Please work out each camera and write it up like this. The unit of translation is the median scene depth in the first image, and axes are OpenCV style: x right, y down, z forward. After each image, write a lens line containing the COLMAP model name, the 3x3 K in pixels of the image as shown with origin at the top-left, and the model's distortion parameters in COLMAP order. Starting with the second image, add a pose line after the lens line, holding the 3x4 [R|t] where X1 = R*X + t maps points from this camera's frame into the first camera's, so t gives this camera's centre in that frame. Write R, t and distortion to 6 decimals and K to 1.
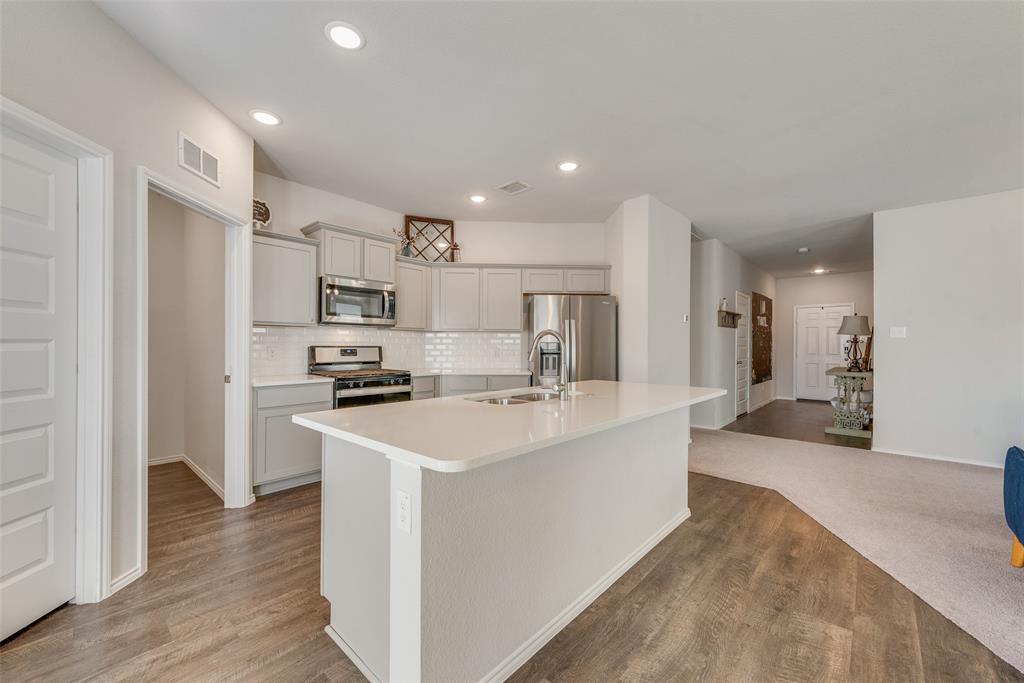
lens RADIAL K [[410.2, 0, 512.6], [0, 410.2, 344.1], [0, 0, 1]] dist [0.015185, -0.000890]
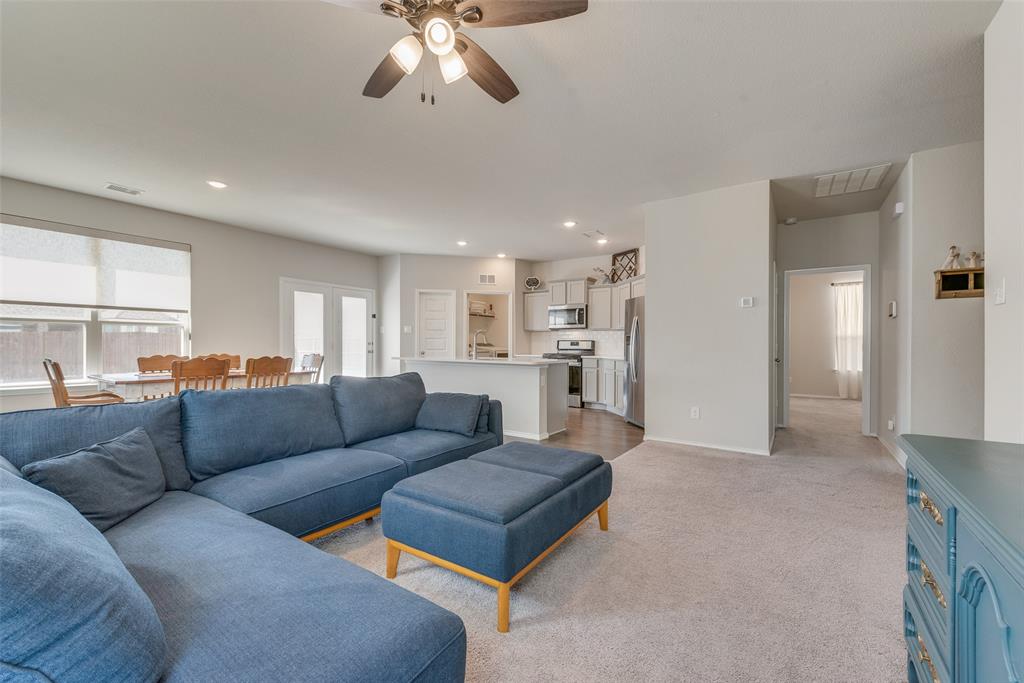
lens RADIAL K [[424.7, 0, 512.5], [0, 424.7, 342.8], [0, 0, 1]] dist [0.000212, 0.000023]
pose [[0.136473, -0.003919, -0.990636, 1.461669], [0.005620, 0.999979, -0.003182, 0.020679], [0.990628, -0.005133, 0.136492, 0.476878]]
